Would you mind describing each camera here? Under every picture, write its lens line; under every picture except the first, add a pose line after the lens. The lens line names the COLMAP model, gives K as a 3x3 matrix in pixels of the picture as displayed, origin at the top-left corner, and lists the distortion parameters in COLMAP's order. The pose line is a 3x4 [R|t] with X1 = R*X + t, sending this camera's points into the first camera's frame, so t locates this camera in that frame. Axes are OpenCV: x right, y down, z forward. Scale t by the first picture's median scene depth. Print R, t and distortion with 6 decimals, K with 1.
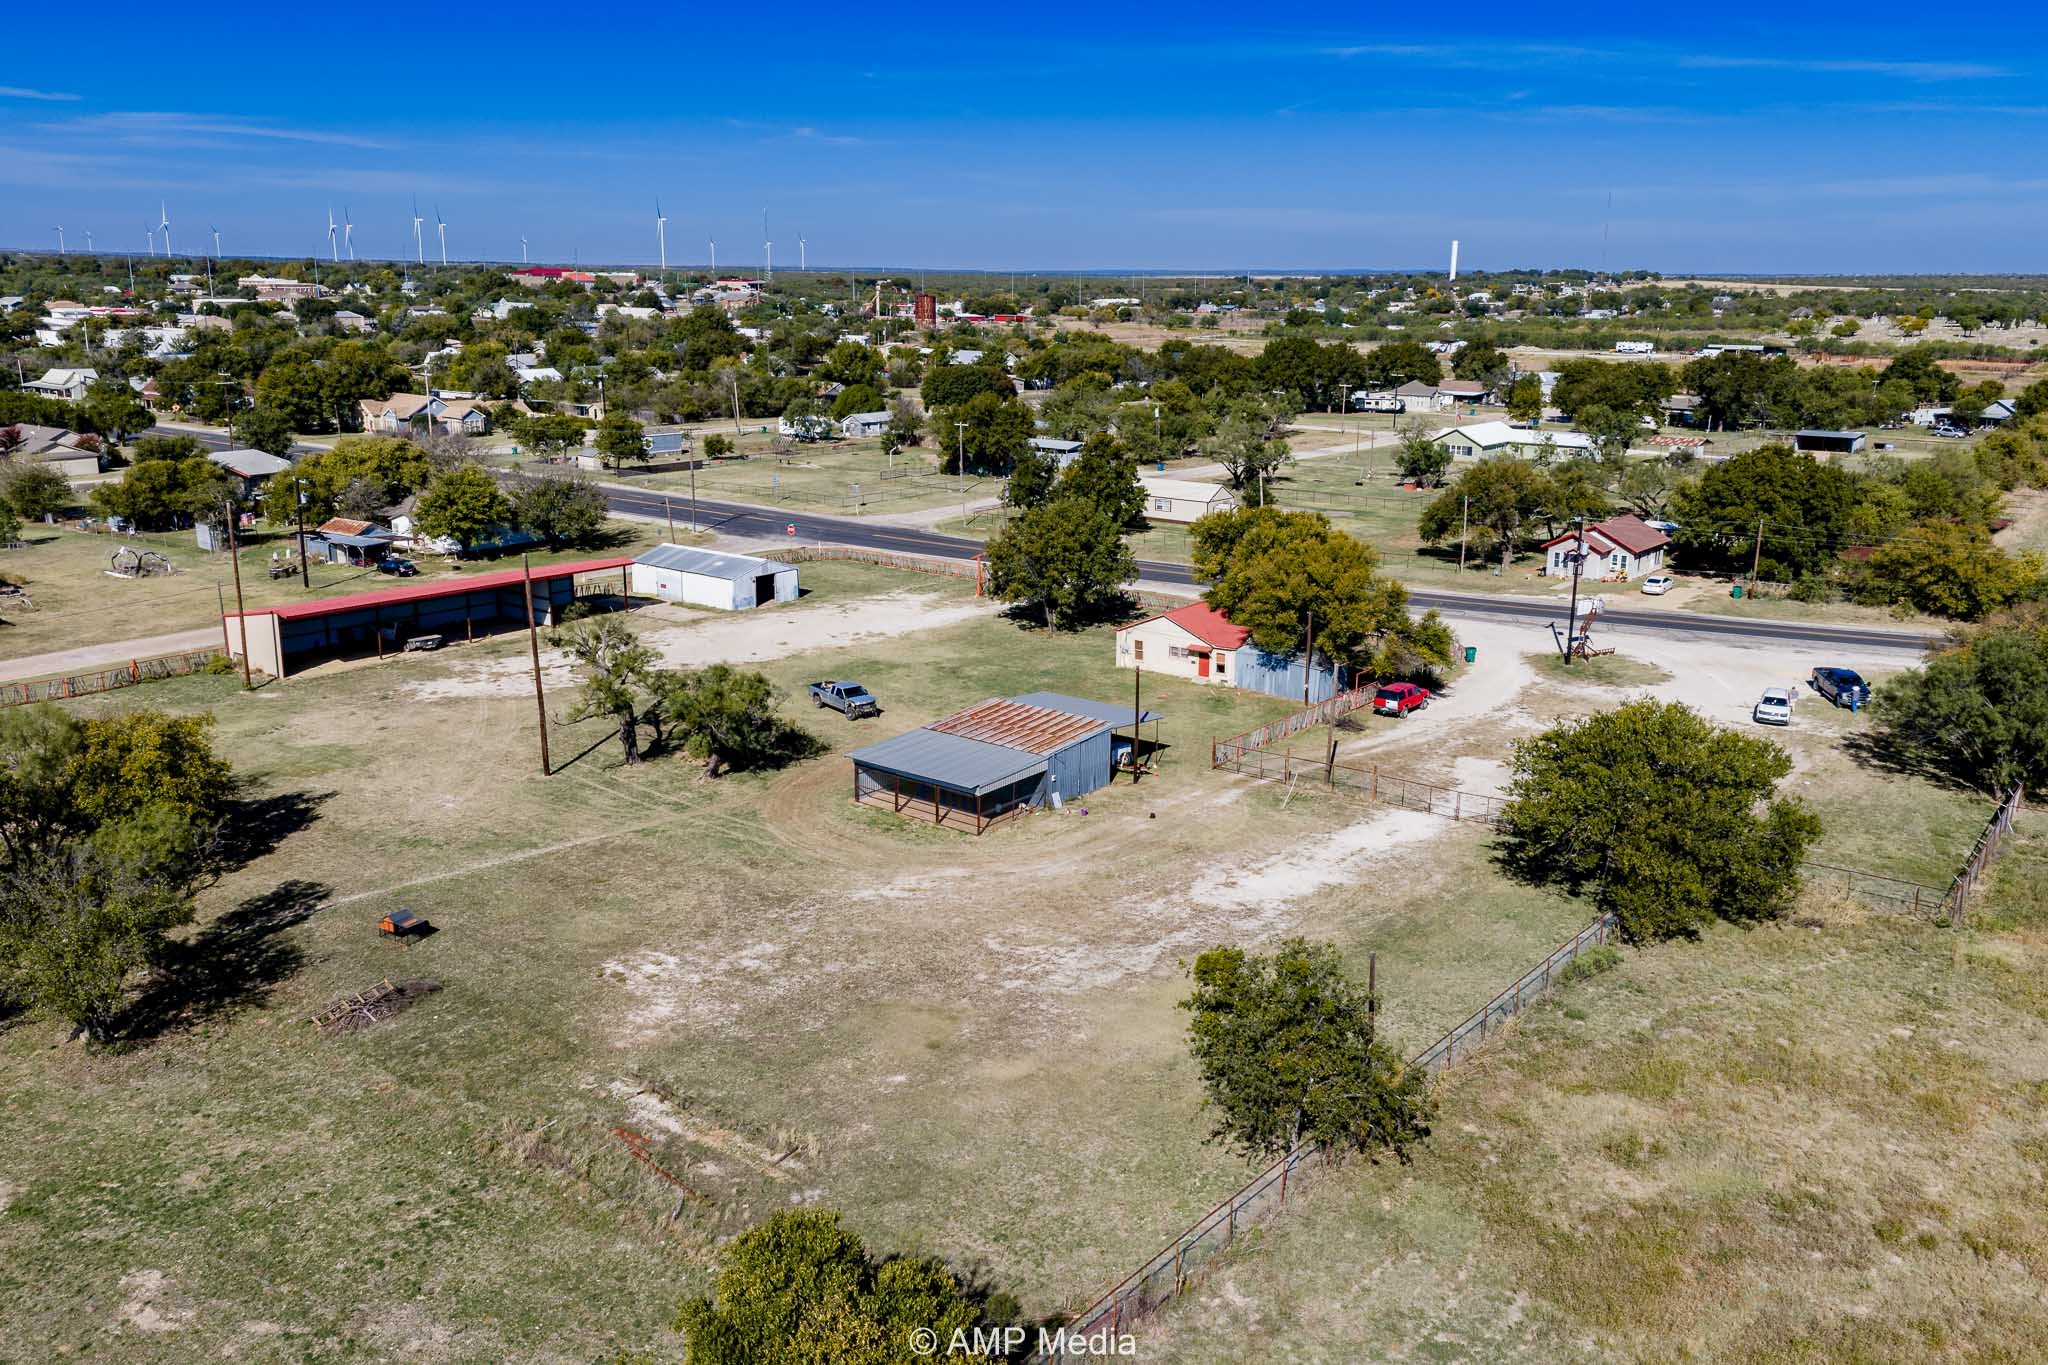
lens RADIAL K [[1678.3, 0, 1017.7], [0, 1678.3, 682.0], [0, 0, 1]] dist [0.075562, -0.060311]
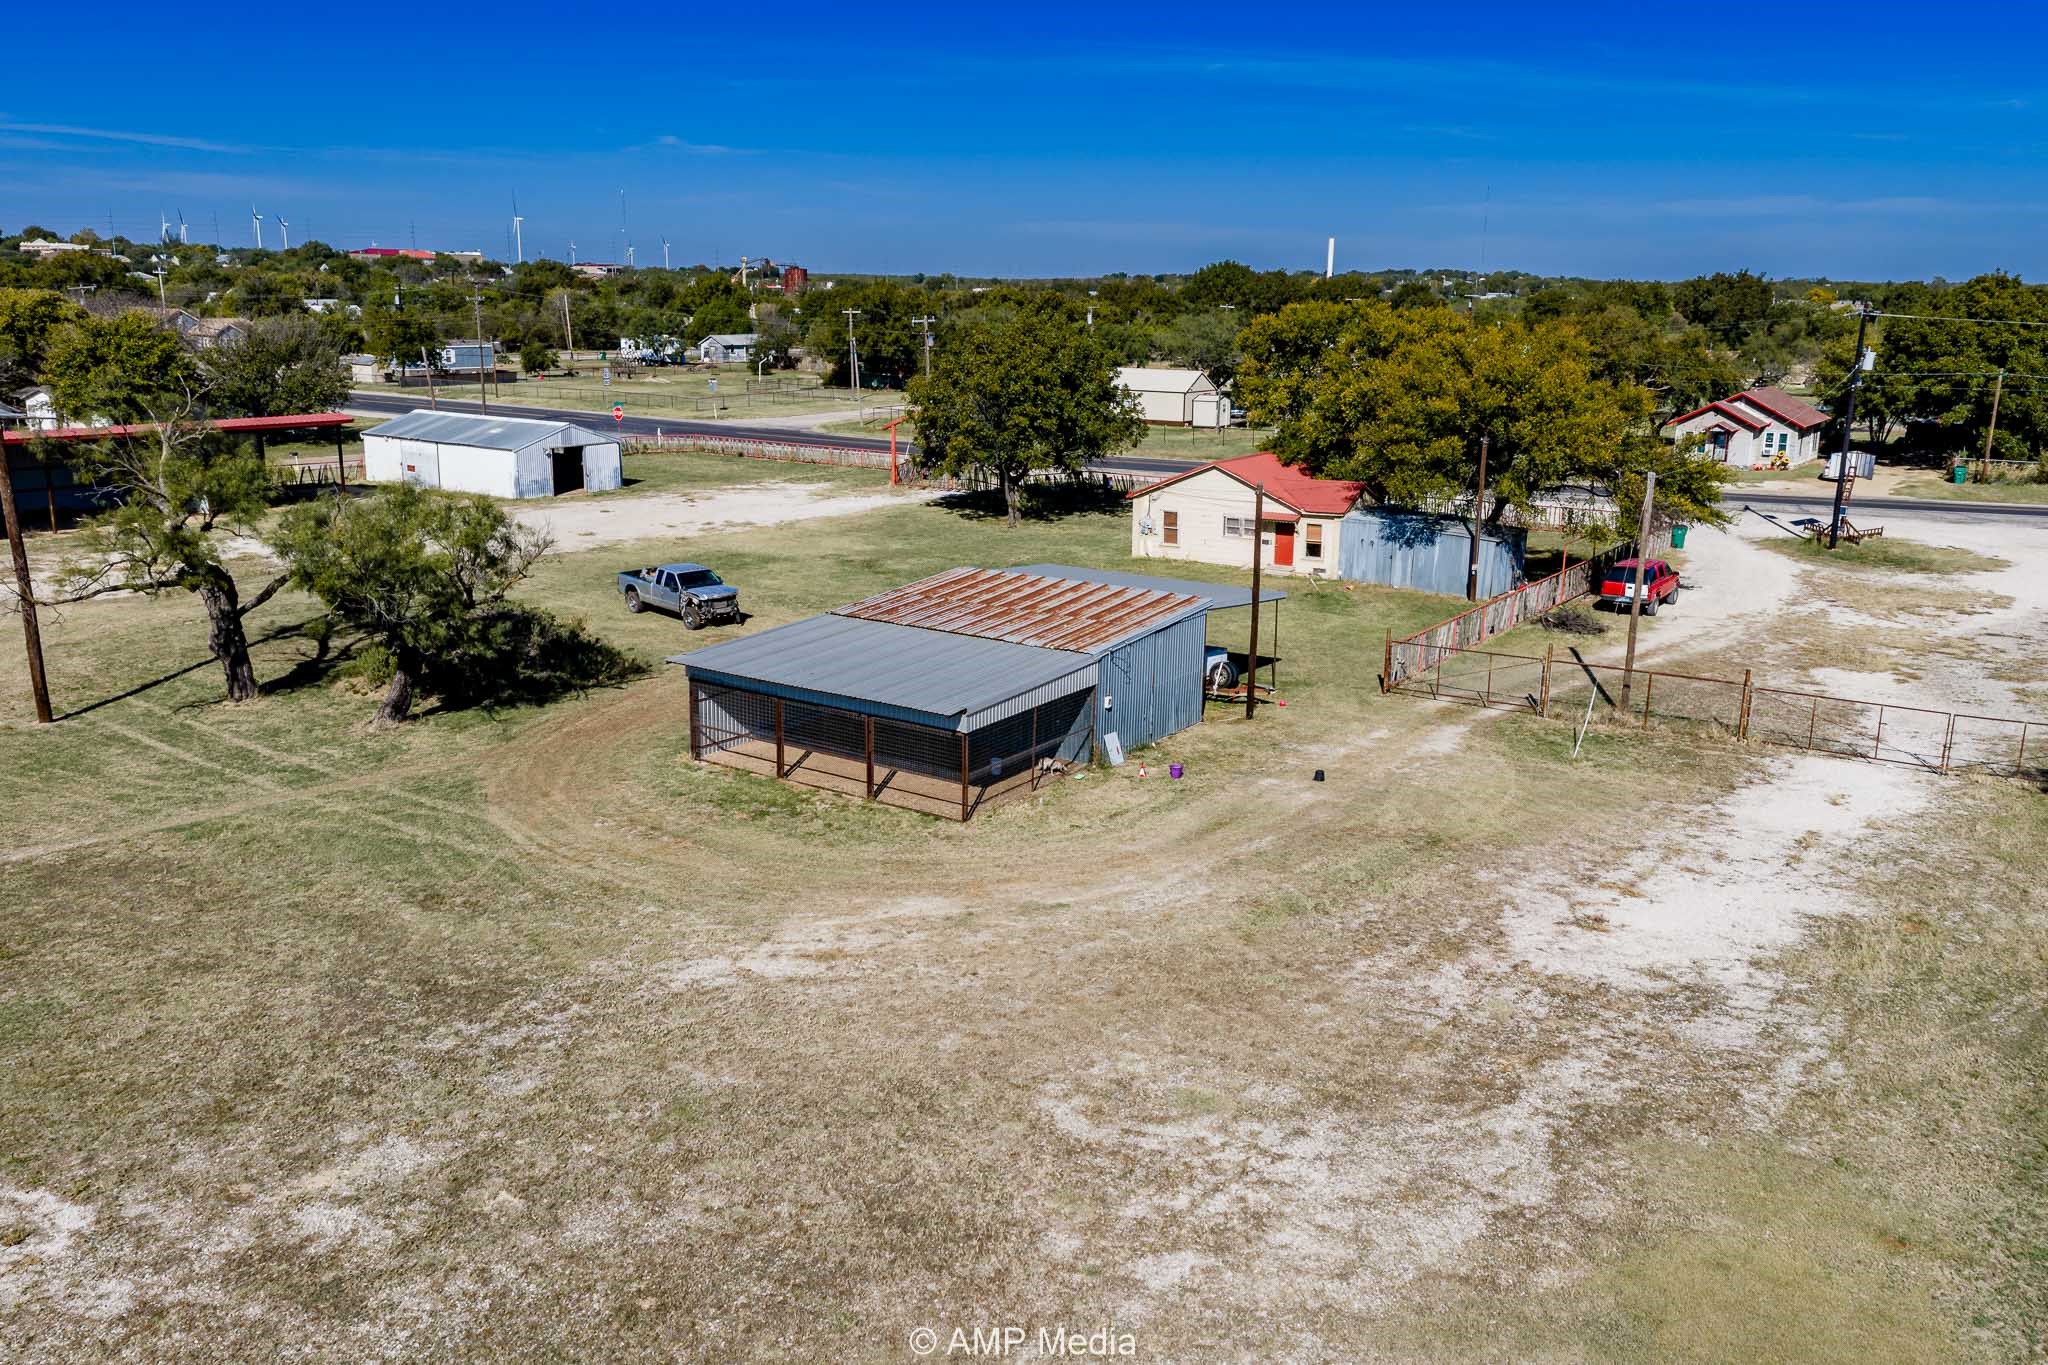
lens RADIAL K [[1678.3, 0, 1017.7], [0, 1678.3, 682.0], [0, 0, 1]] dist [0.075562, -0.060311]
pose [[0.997135, -0.013854, 0.074365, -0.038255], [0.014350, 0.999878, -0.006138, 0.051461], [-0.074271, 0.007188, 0.997212, 0.497343]]
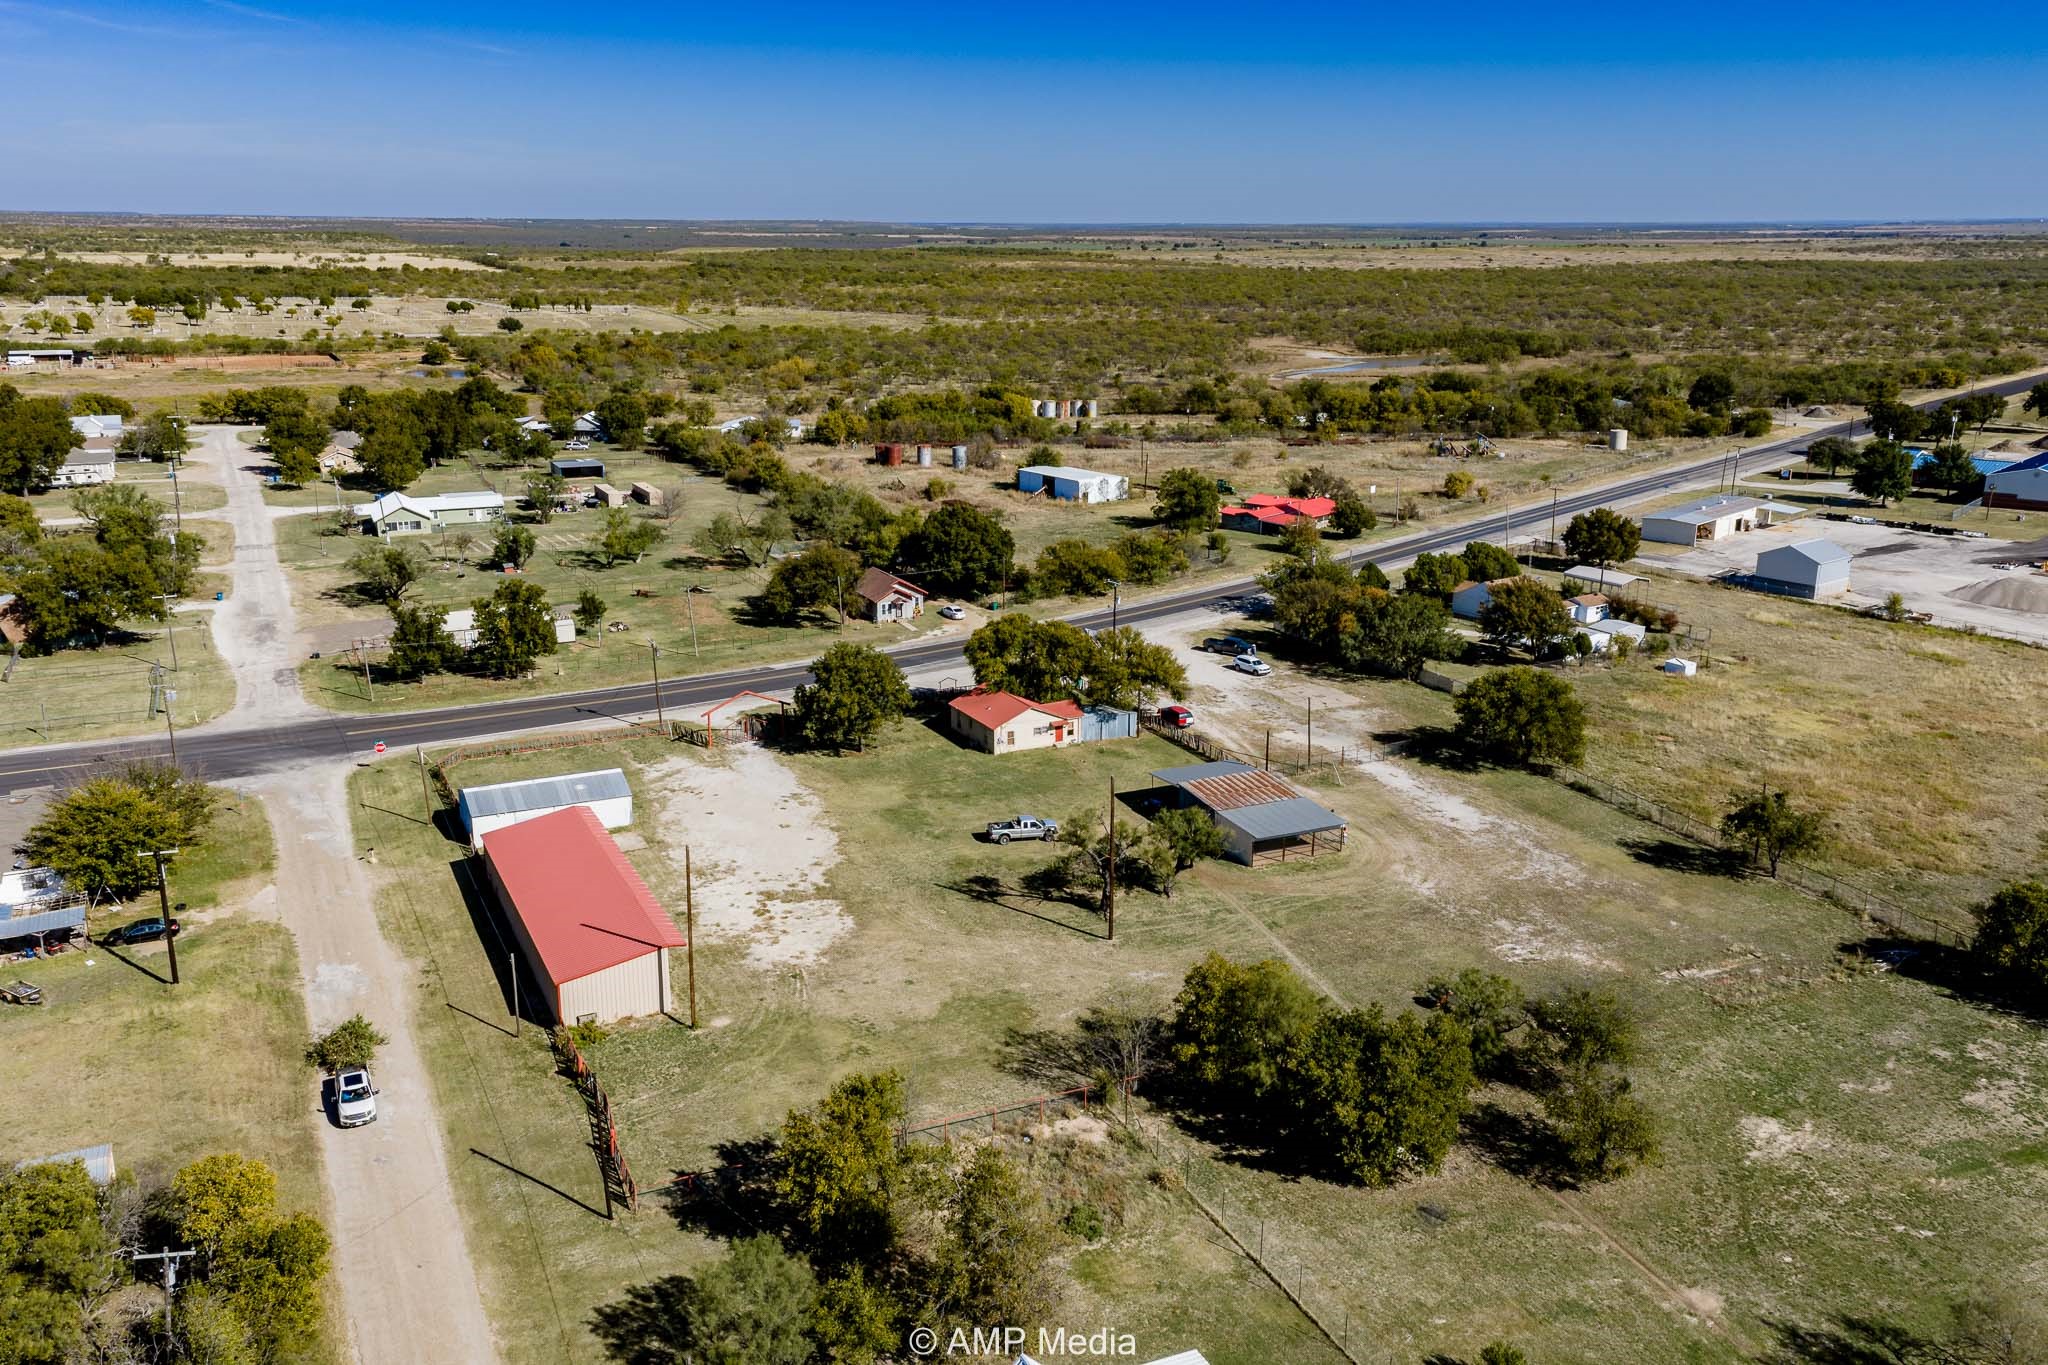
lens RADIAL K [[1678.3, 0, 1017.7], [0, 1678.3, 682.0], [0, 0, 1]] dist [0.075562, -0.060311]
pose [[0.437516, -0.245596, 0.865022, -1.381402], [0.213057, 0.962900, 0.165624, -0.363391], [-0.873605, 0.111836, 0.473610, 0.441425]]
